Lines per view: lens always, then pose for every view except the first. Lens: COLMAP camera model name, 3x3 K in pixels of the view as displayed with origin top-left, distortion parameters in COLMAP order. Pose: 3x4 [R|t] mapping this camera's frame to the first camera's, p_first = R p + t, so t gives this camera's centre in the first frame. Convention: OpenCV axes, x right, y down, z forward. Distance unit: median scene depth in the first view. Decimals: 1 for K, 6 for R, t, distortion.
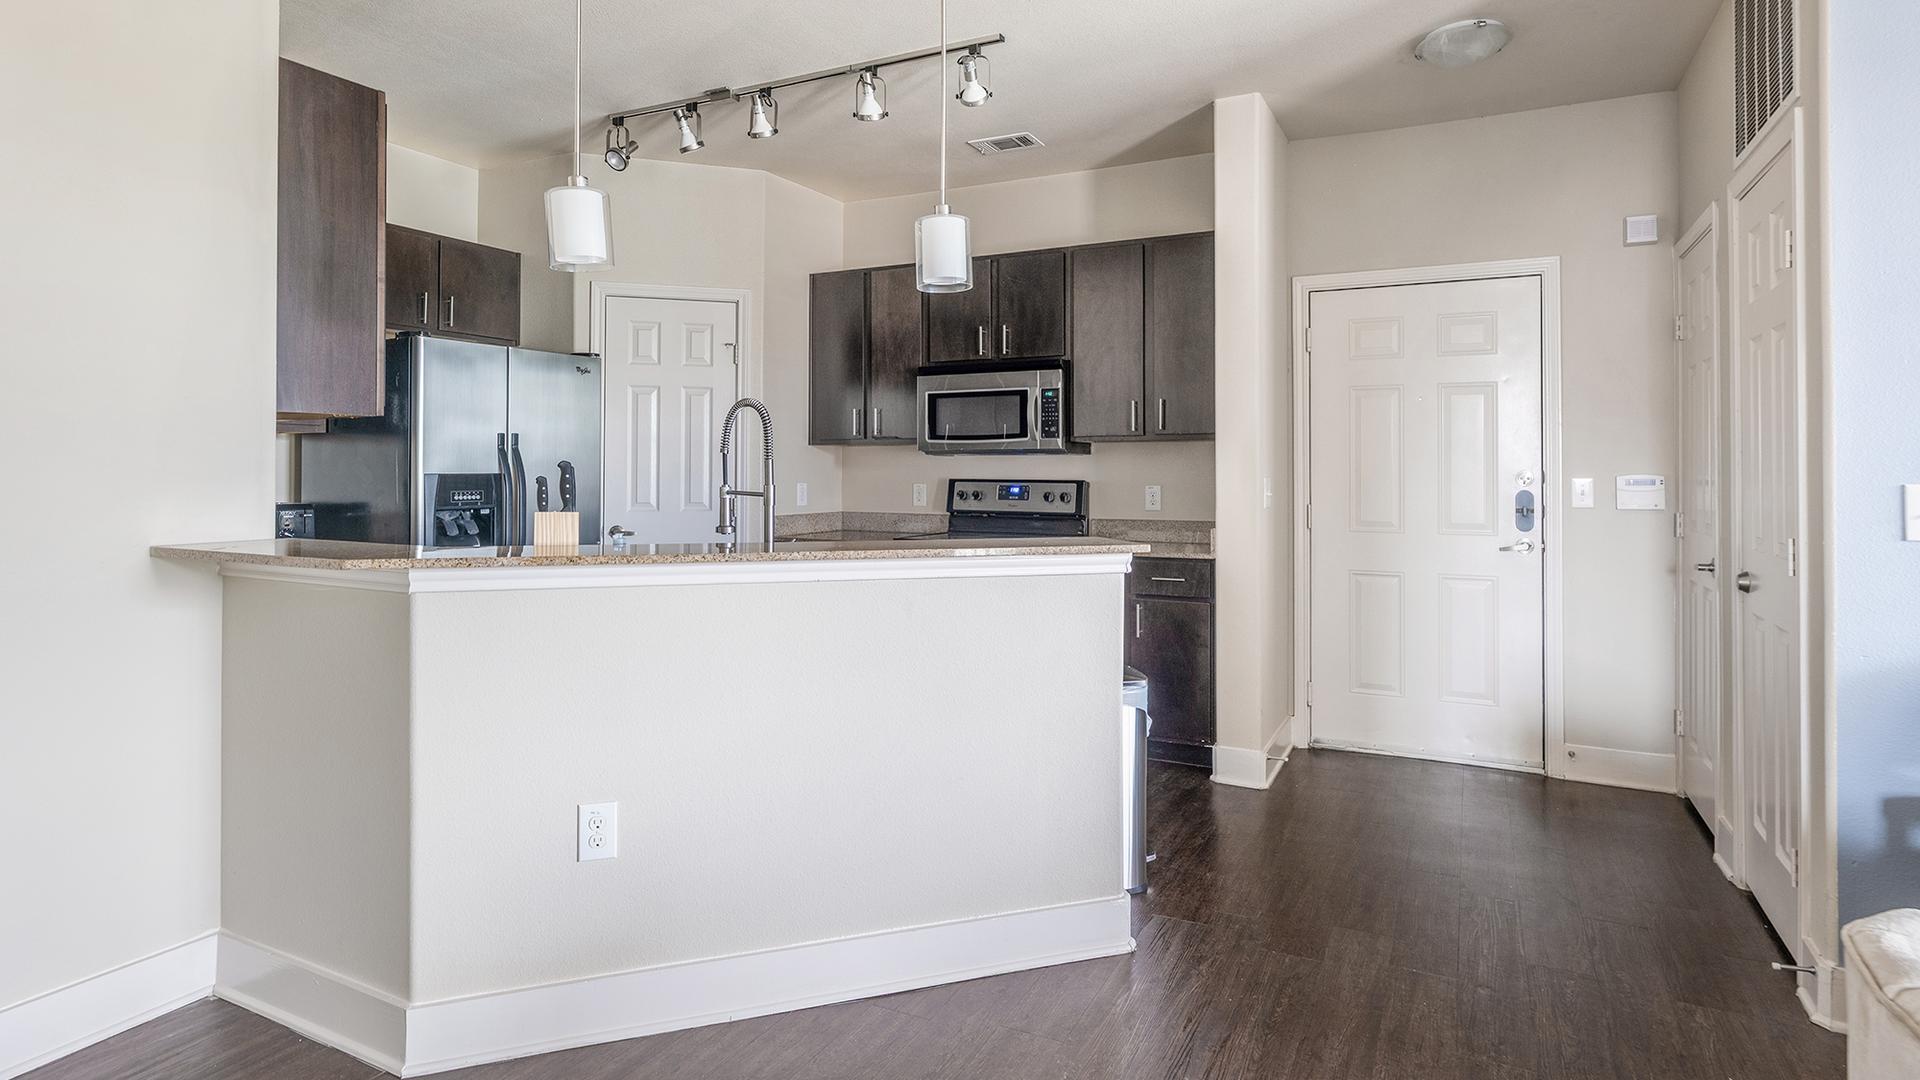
lens RADIAL K [[1020.5, 0, 959.2], [0, 1020.5, 460.0], [0, 0, 1]] dist [0.000283, 0.000138]
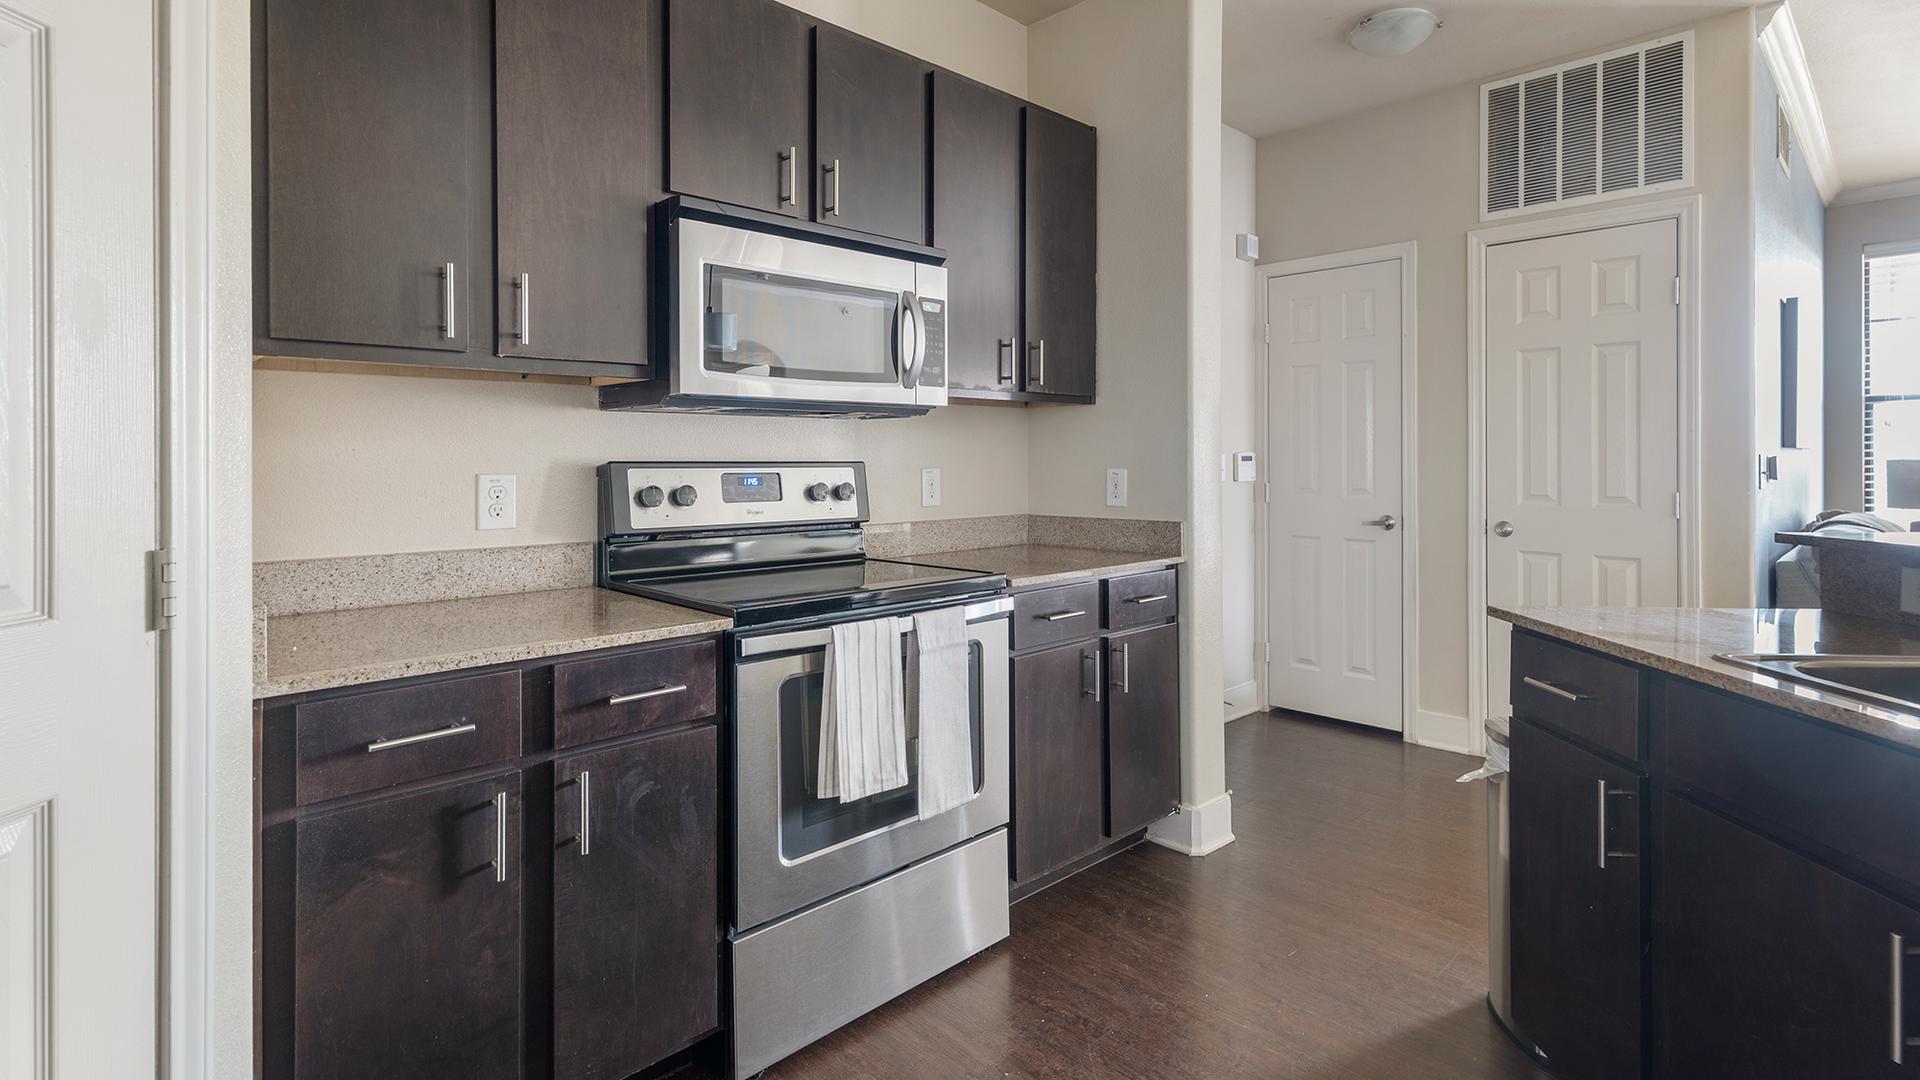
lens RADIAL K [[928.6, 0, 970.4], [0, 928.6, 467.7], [0, 0, 1]] dist [0.009123, 0.000565]
pose [[0.307692, -0.012421, 0.951405, -0.373986], [-0.007728, 0.999849, 0.015553, 0.014644], [-0.951454, -0.012138, 0.307550, 0.782278]]
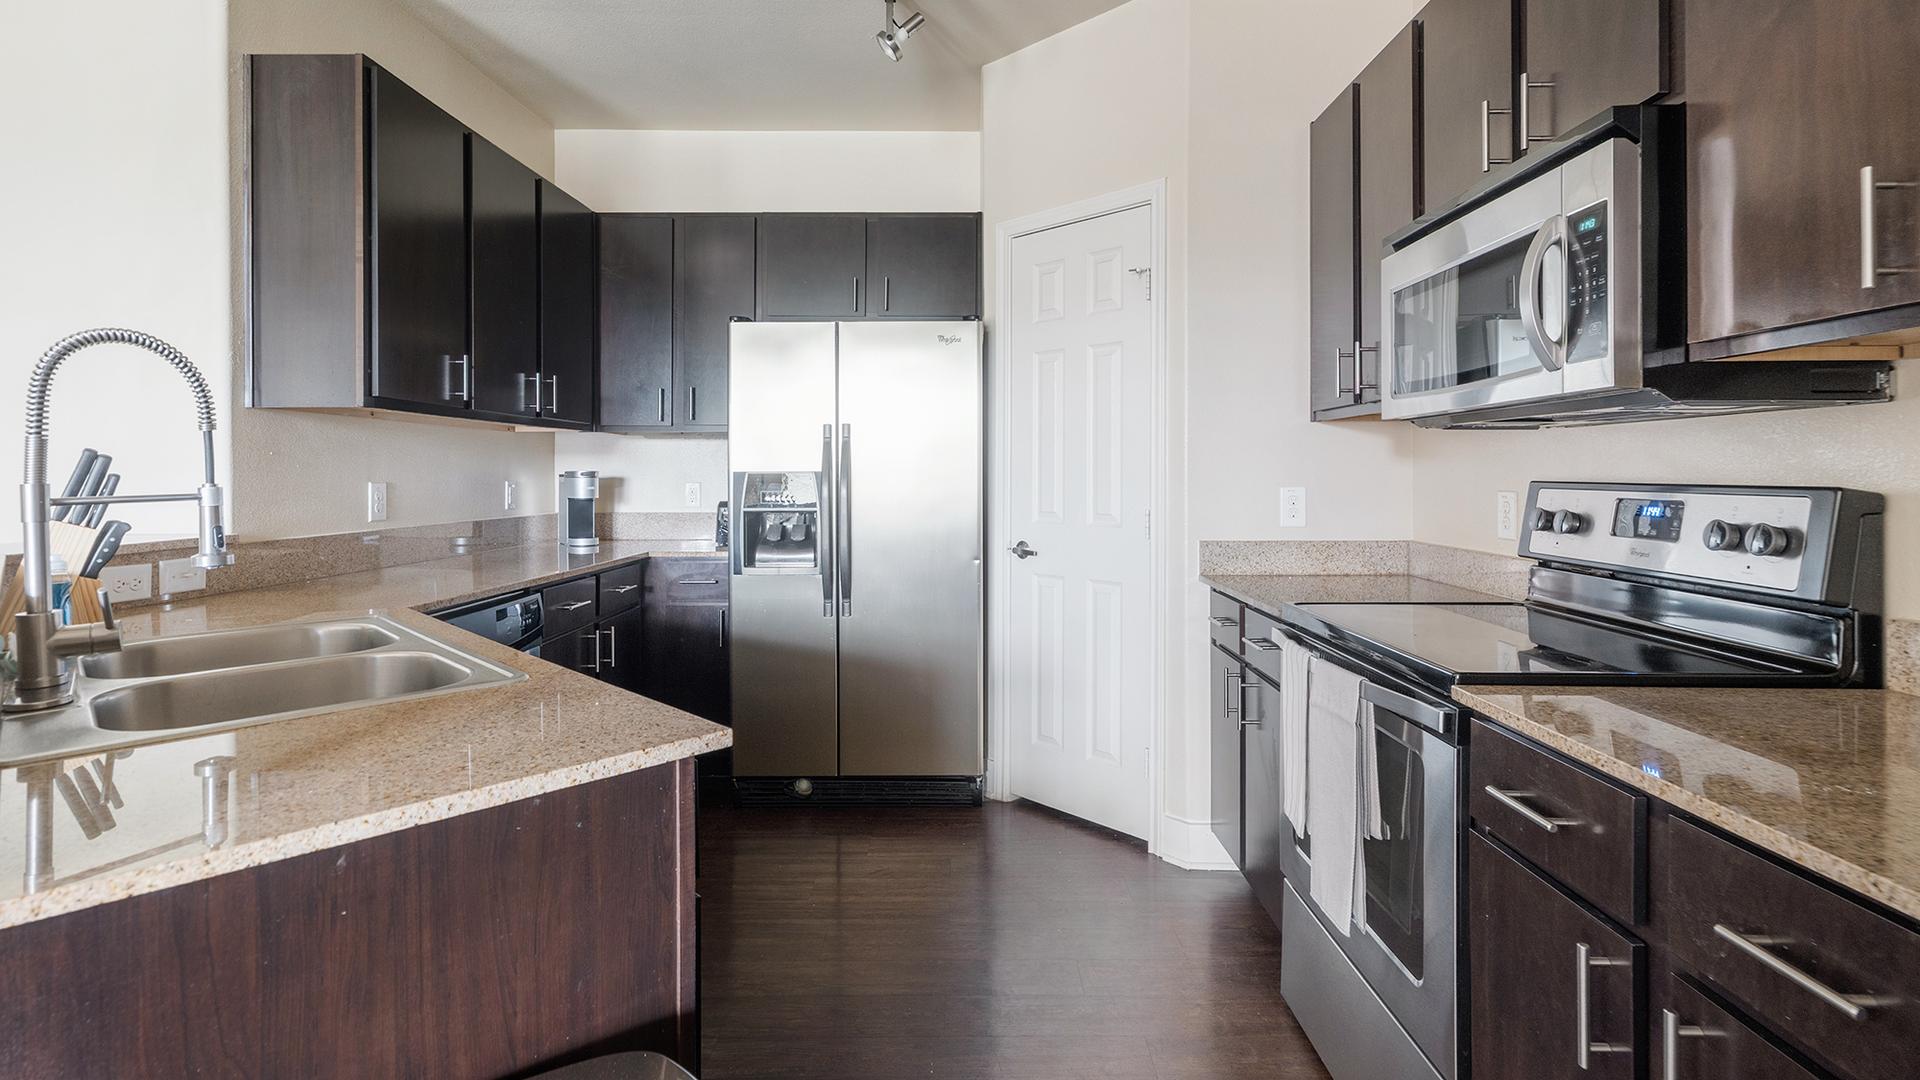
lens RADIAL K [[929.2, 0, 963.3], [0, 929.2, 471.5], [0, 0, 1]] dist [0.002068, 0.000706]
pose [[0.456637, -0.005052, -0.889639, 0.250848], [0.012002, 0.999928, 0.000482, 0.012042], [0.889572, -0.010897, 0.456665, 0.648835]]
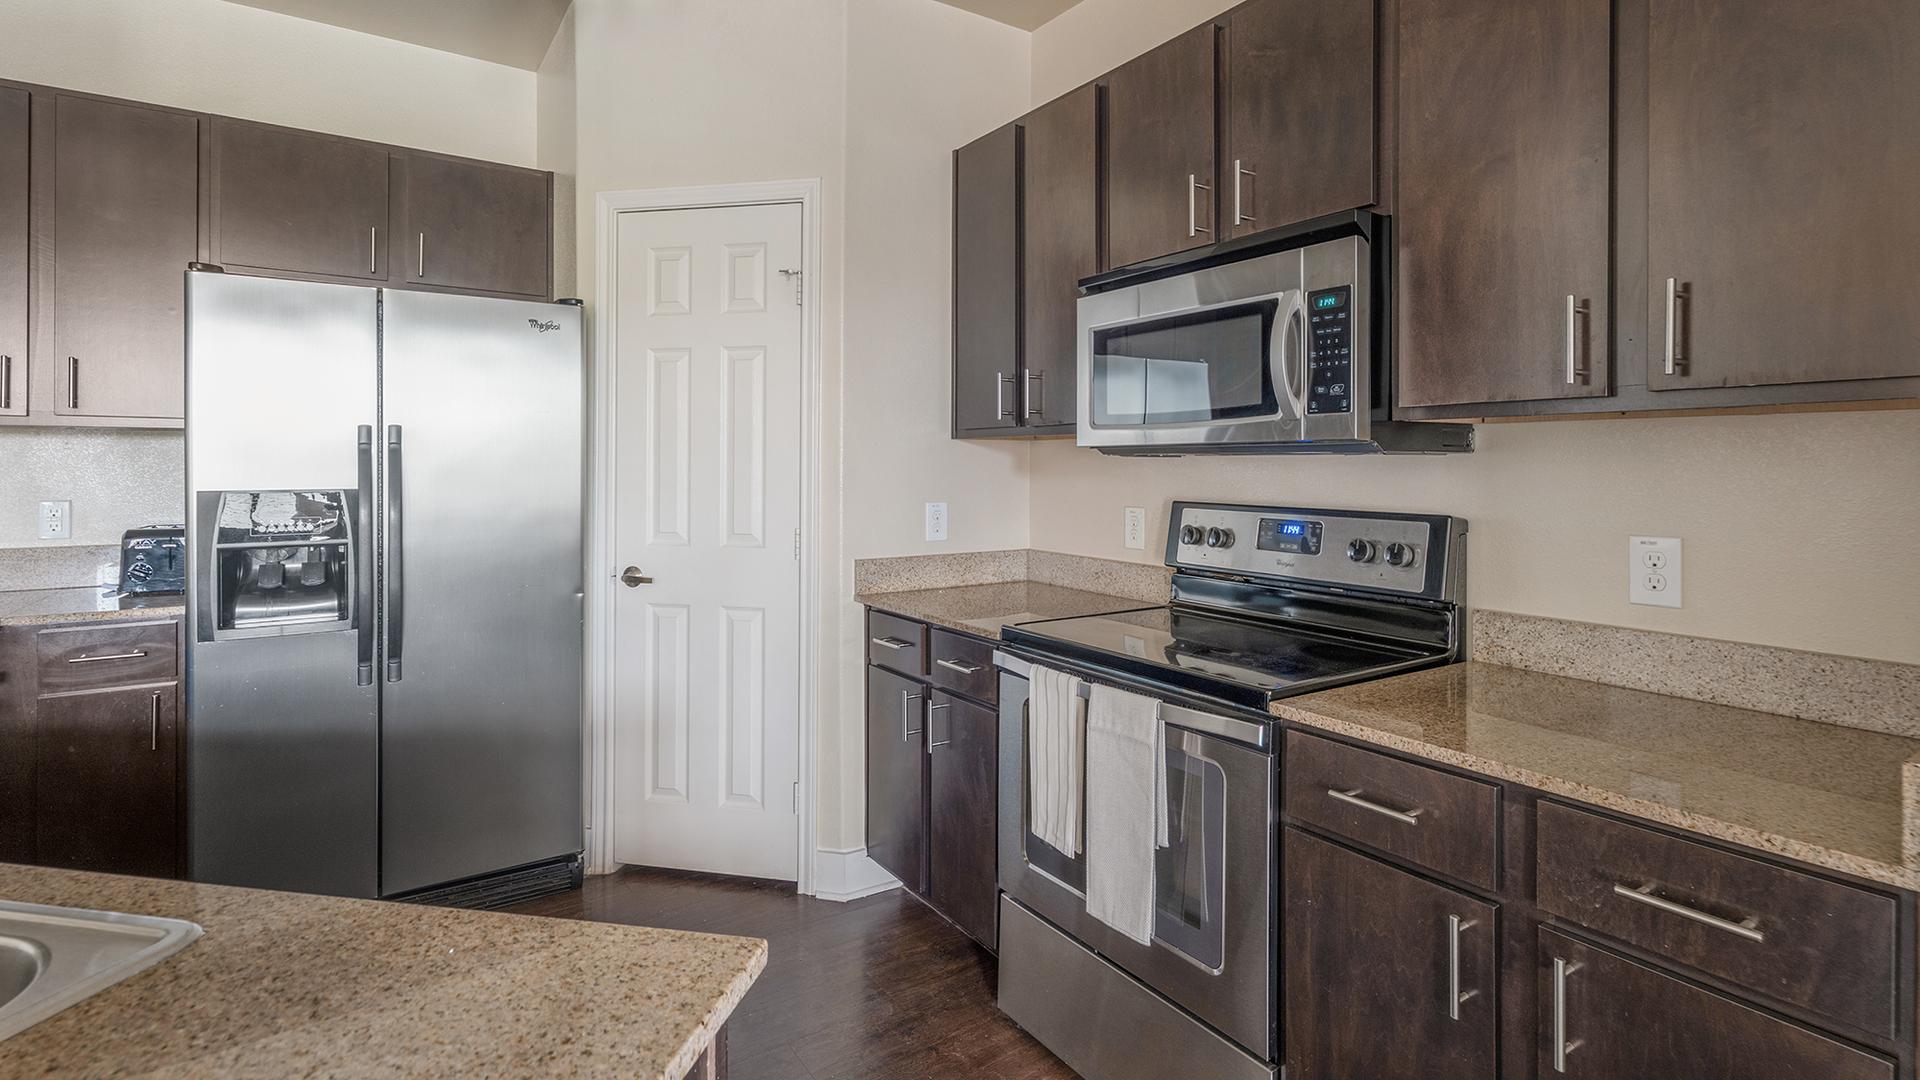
lens RADIAL K [[928.6, 0, 970.4], [0, 928.6, 467.7], [0, 0, 1]] dist [0.009123, 0.000565]
pose [[0.879176, 0.001779, -0.476493, 0.132146], [0.004812, 0.999909, 0.012612, -0.005072], [0.476472, -0.013381, 0.879088, 0.584277]]
